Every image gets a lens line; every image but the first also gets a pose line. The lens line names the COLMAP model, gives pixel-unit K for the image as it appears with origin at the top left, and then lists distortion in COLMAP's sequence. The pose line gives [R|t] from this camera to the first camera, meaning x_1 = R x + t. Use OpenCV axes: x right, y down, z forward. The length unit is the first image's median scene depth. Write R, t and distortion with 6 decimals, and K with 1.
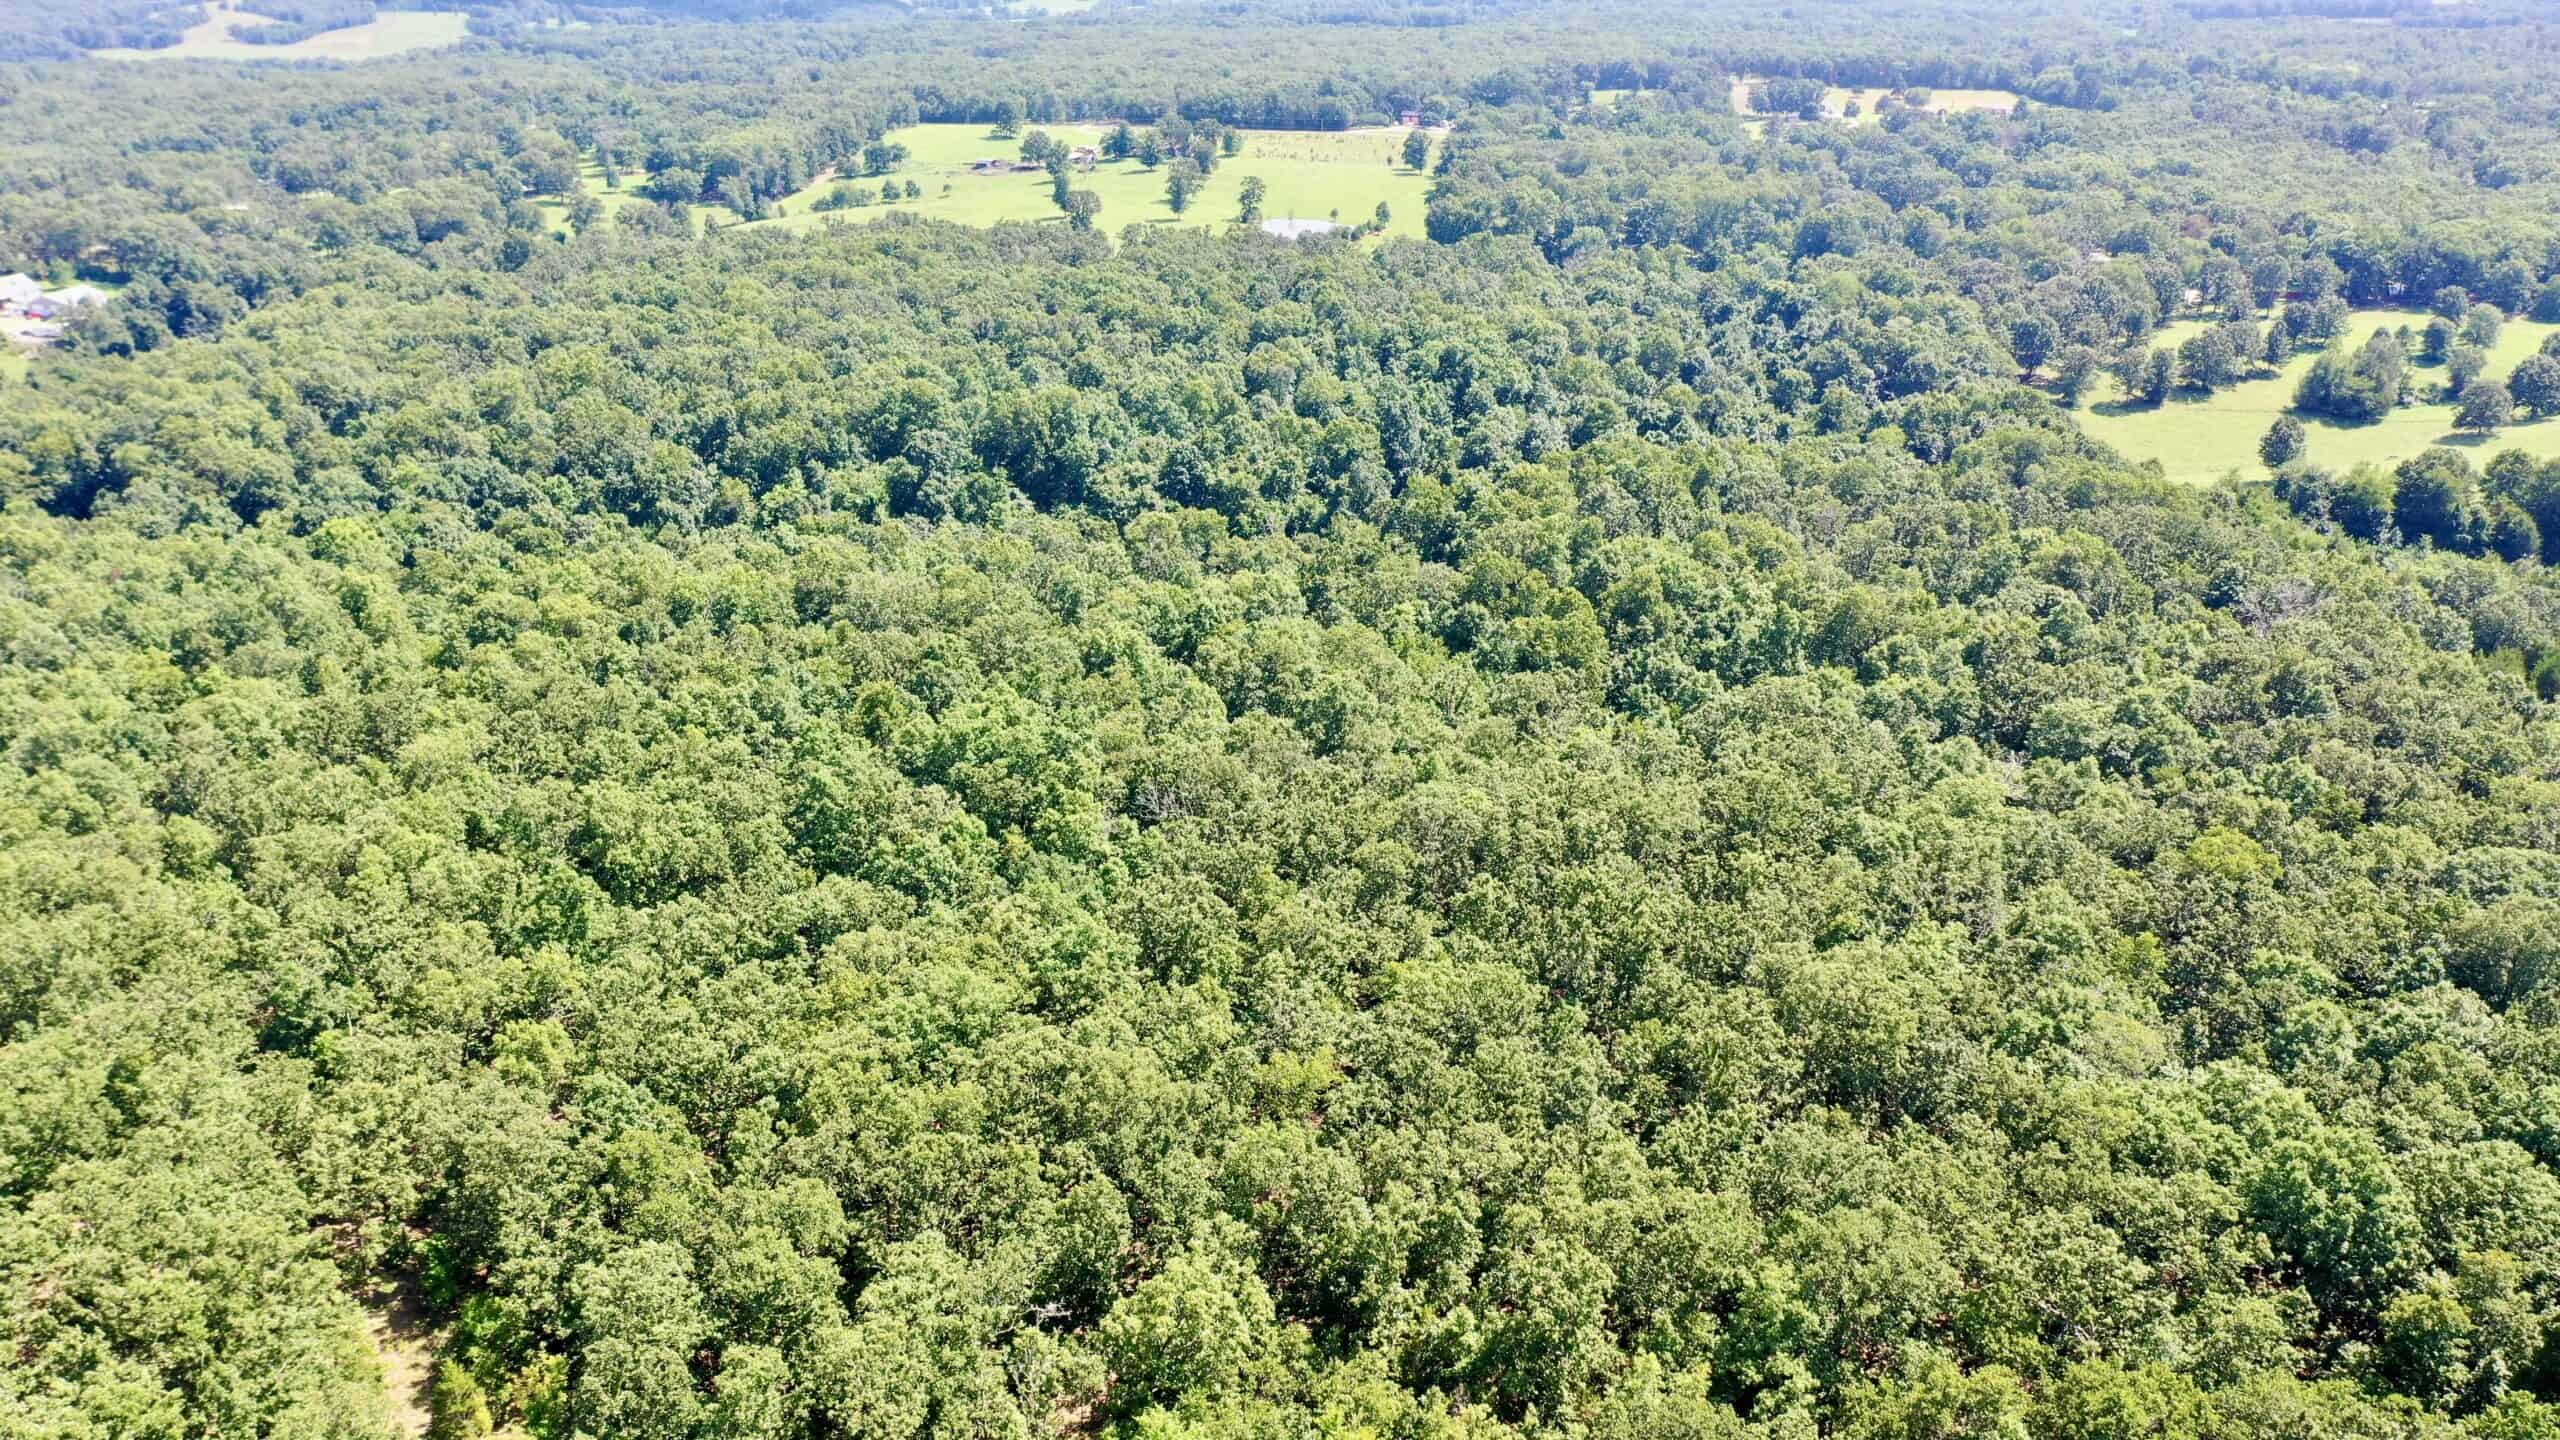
lens RADIAL K [[2032.4, 0, 1286.4], [0, 2032.4, 710.1], [0, 0, 1]] dist [0.003564, -0.004221]
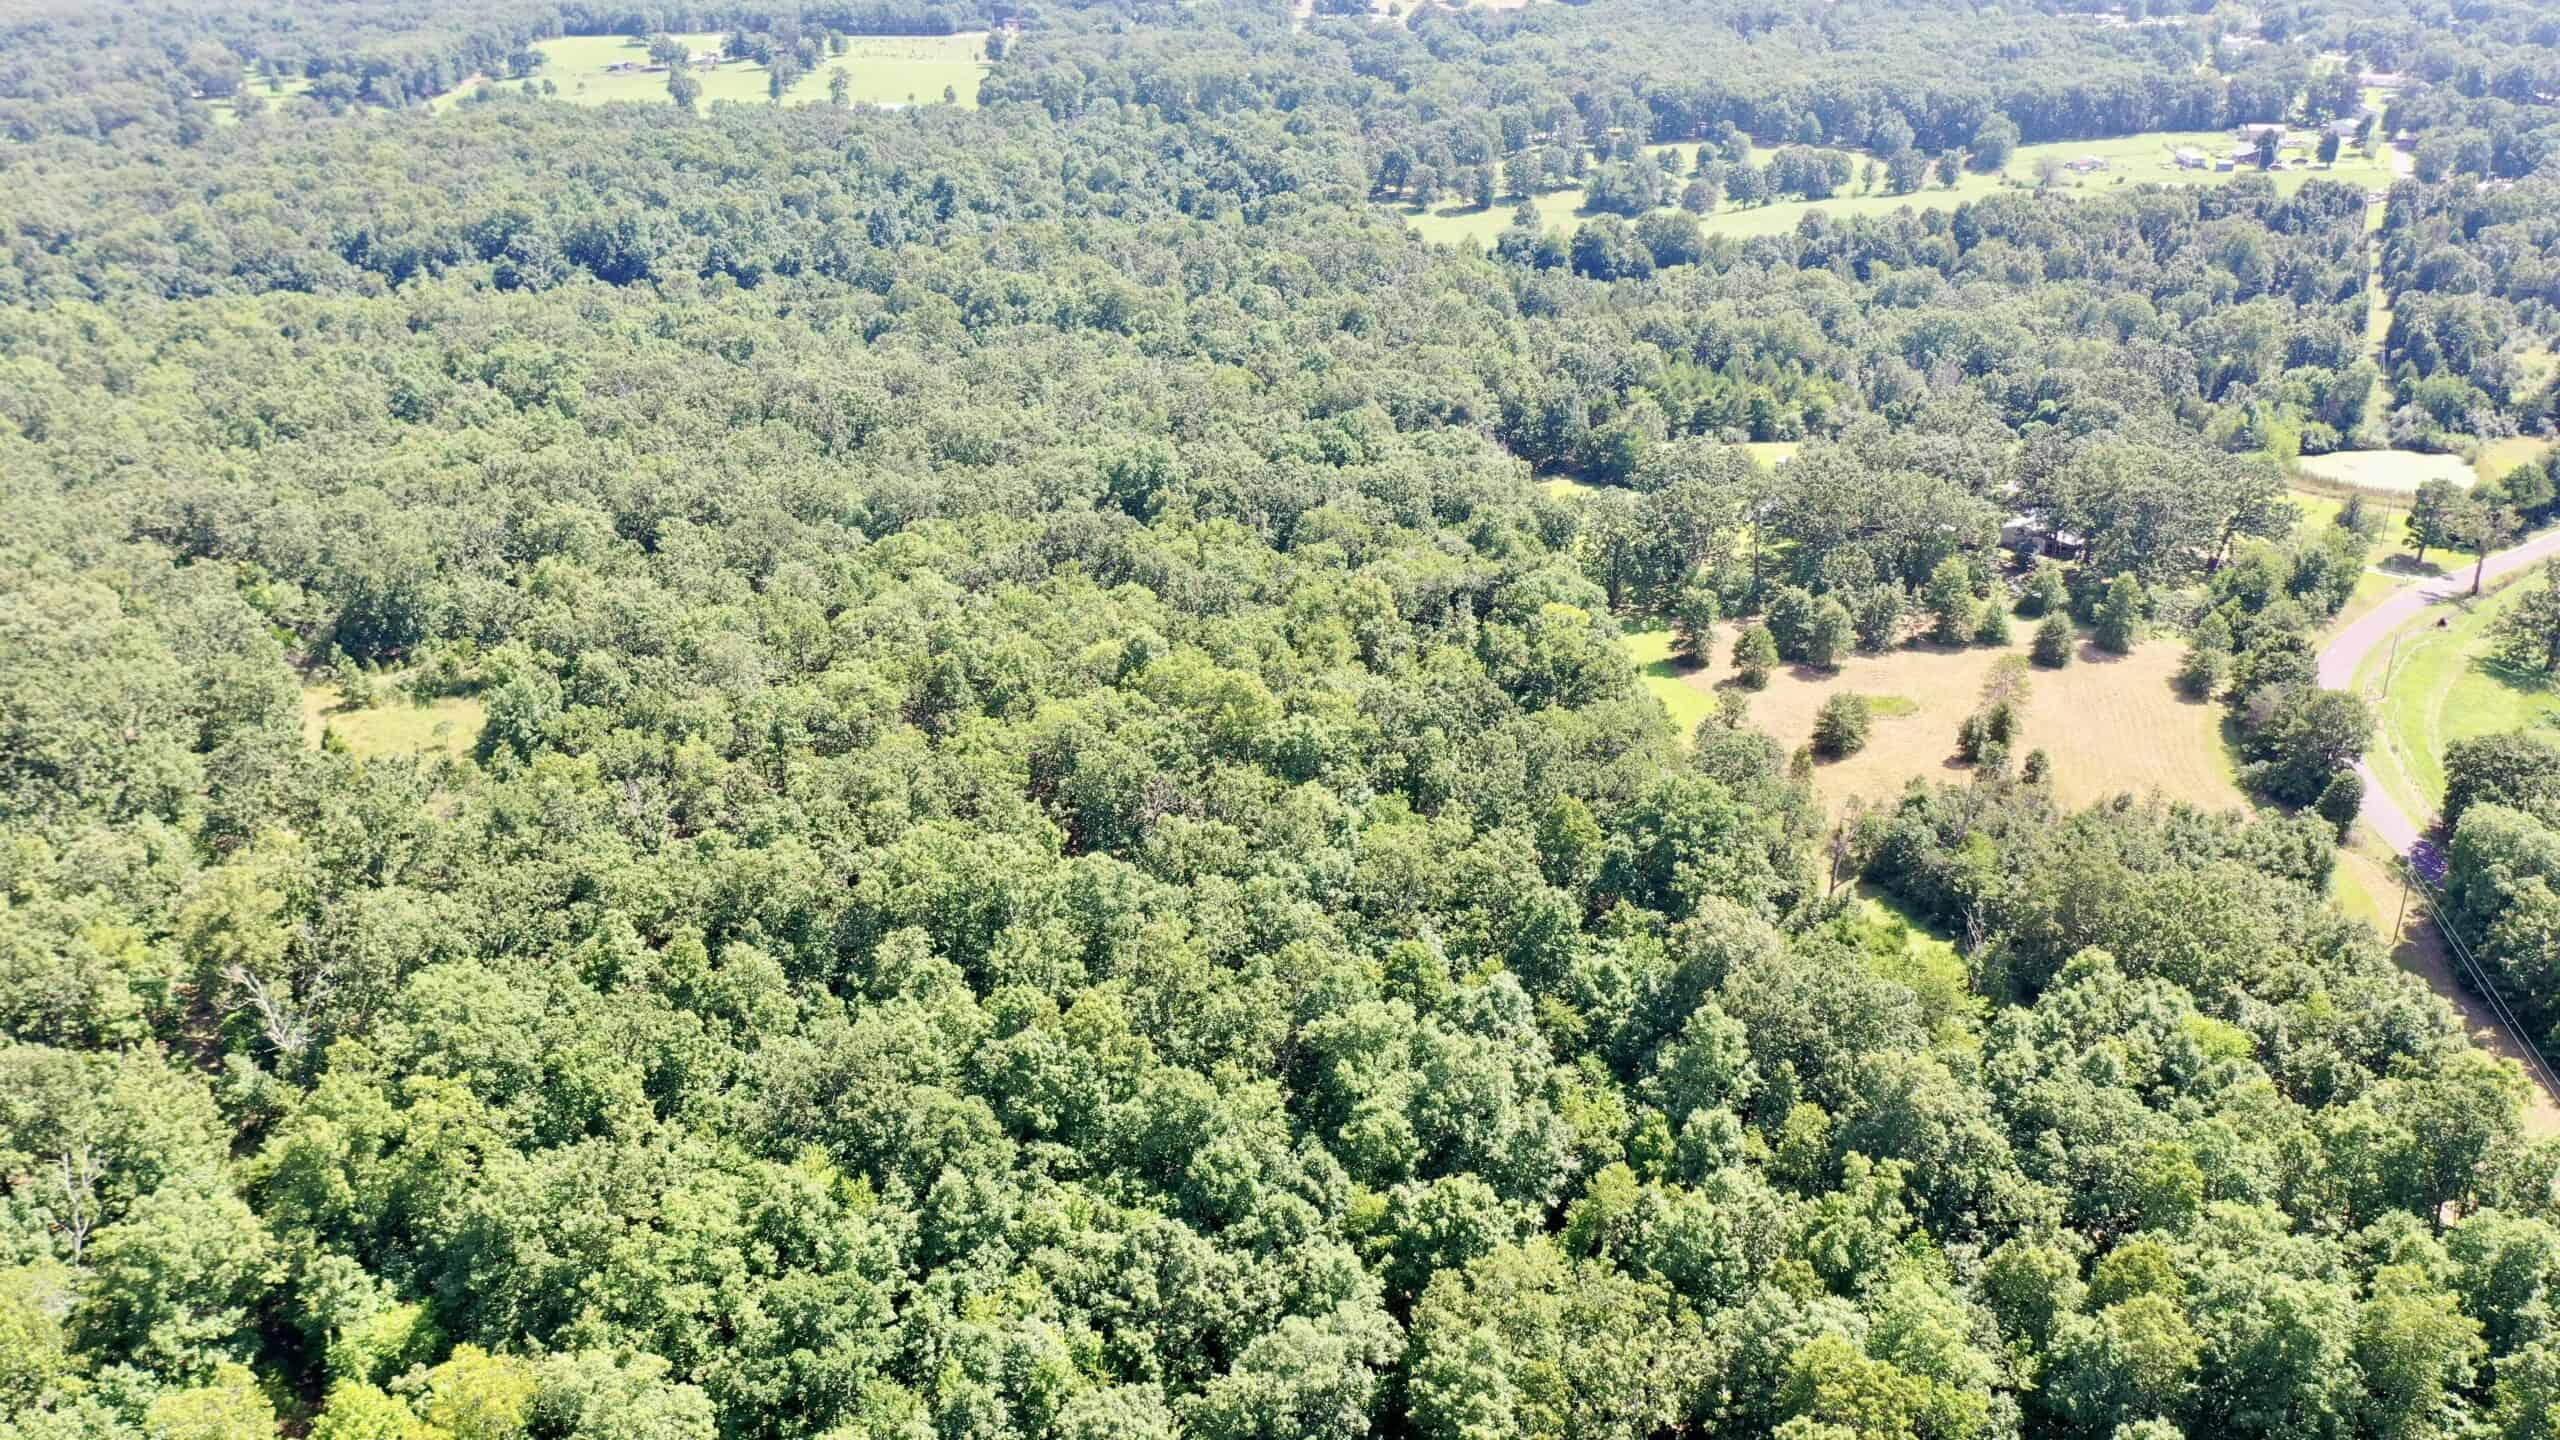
lens RADIAL K [[2032.4, 0, 1286.4], [0, 2032.4, 710.1], [0, 0, 1]] dist [0.003564, -0.004221]
pose [[0.991477, -0.056380, 0.117454, 0.115206], [0.052814, 0.998050, 0.033260, 0.122750], [-0.119100, -0.026773, 0.992521, -0.312267]]
